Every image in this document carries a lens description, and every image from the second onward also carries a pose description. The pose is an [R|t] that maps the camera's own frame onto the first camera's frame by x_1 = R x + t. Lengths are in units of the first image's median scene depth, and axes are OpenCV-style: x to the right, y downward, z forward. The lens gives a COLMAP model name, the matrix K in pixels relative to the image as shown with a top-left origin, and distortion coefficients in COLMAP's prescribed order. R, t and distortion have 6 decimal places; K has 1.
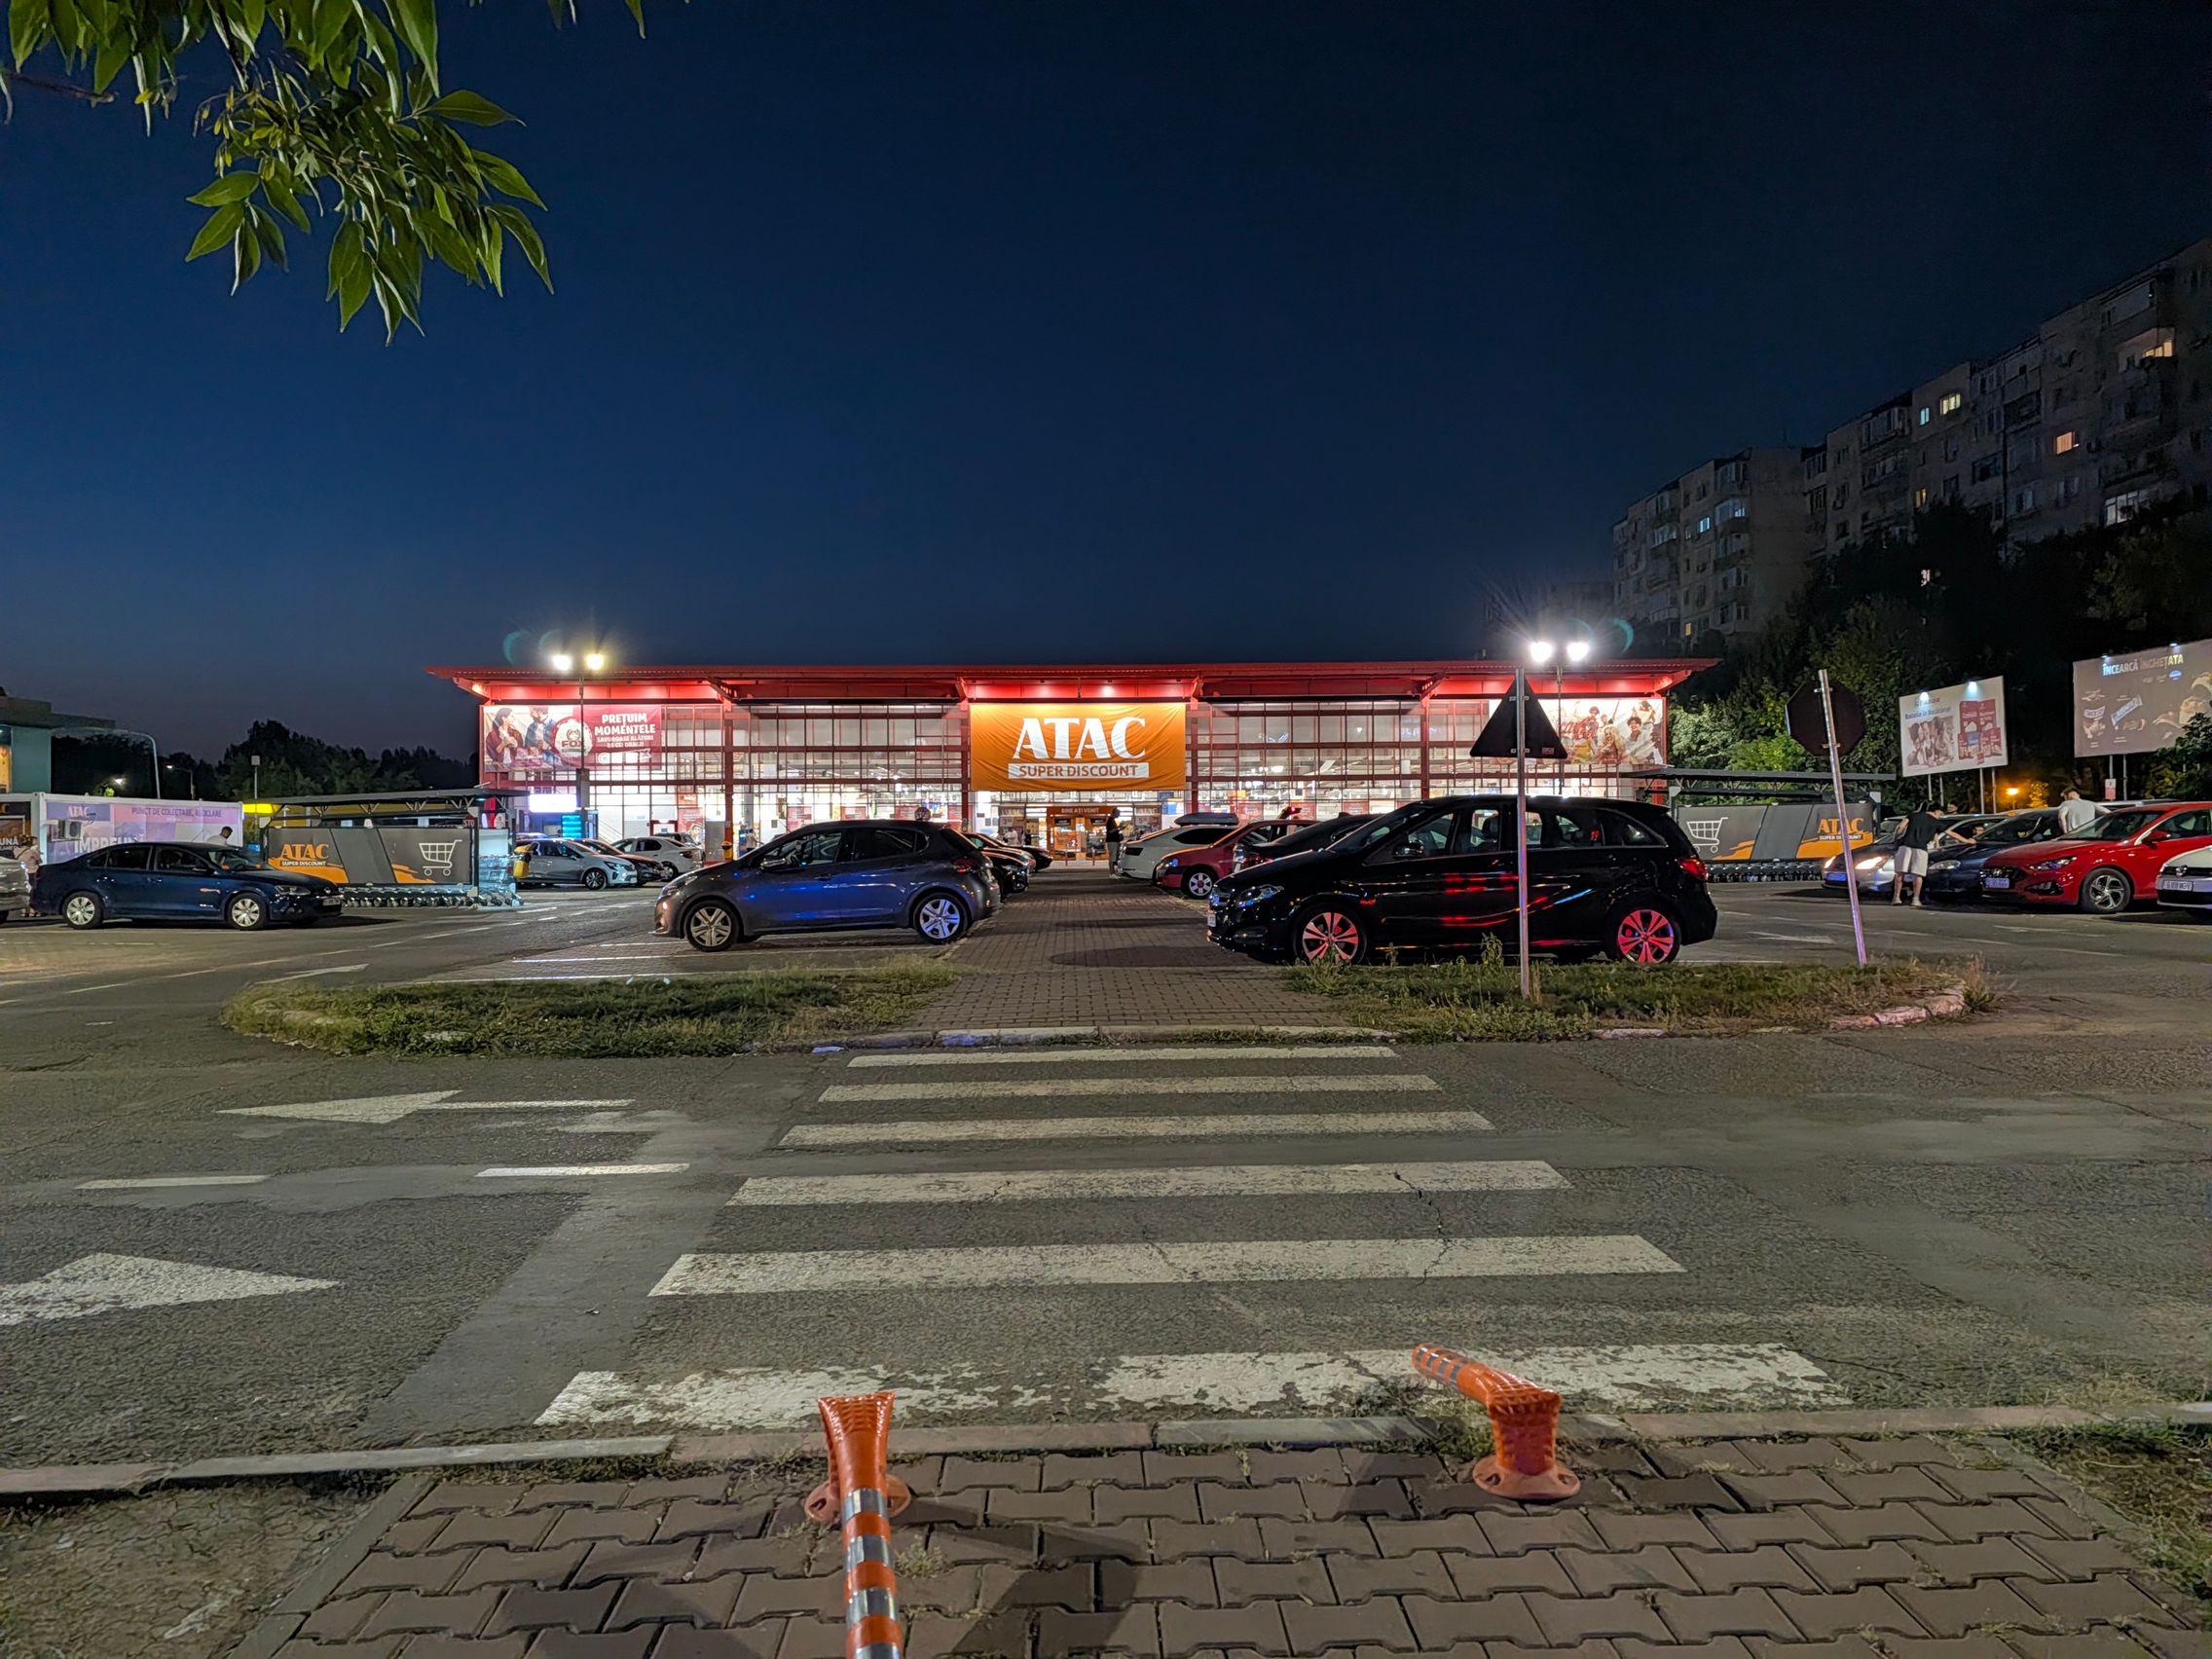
lens RADIAL K [[1481.9, 0, 1106.3], [0, 1481.9, 837.0], [0, 0, 1]] dist [0.000847, 0.000004]
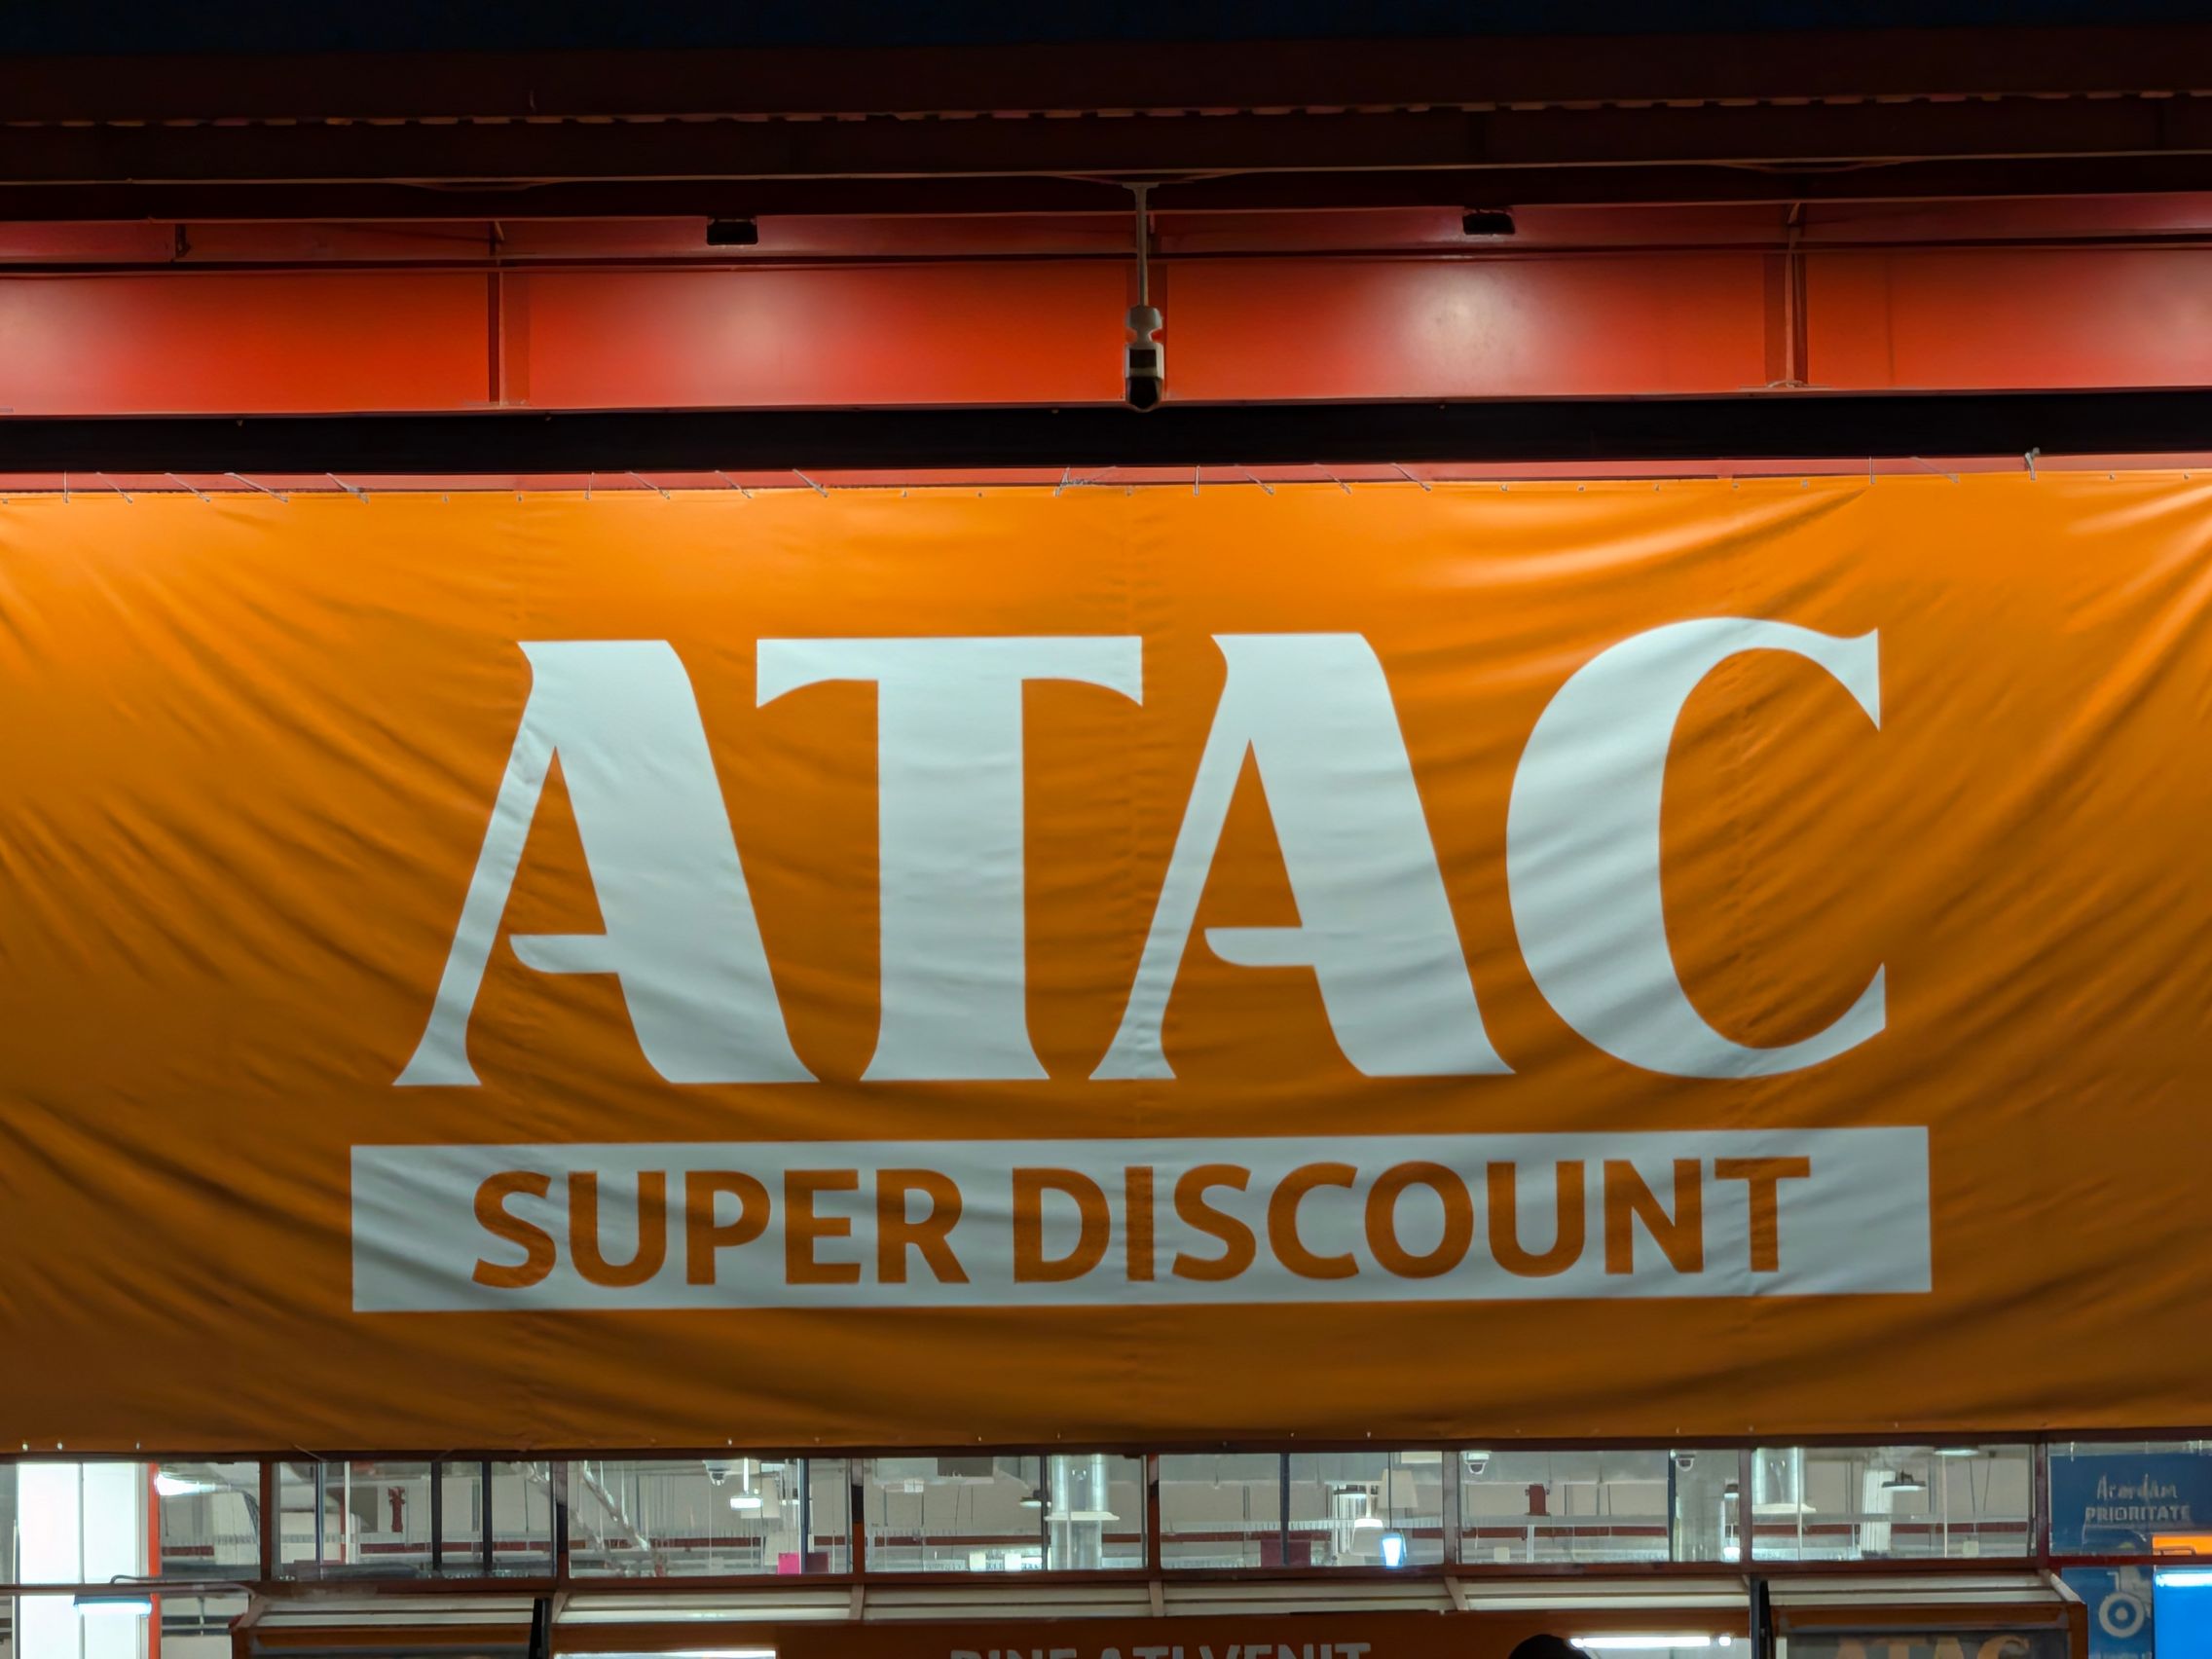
lens RADIAL K [[7098.4, 0, 1104.4], [0, 7098.4, 834.8], [0, 0, 1]] dist [-0.024274, 0.000000]
pose [[0.999920, -0.004969, -0.011595, -0.015856], [0.004793, 0.999874, -0.015158, -0.061281], [0.011669, 0.015101, 0.999818, 0.574840]]
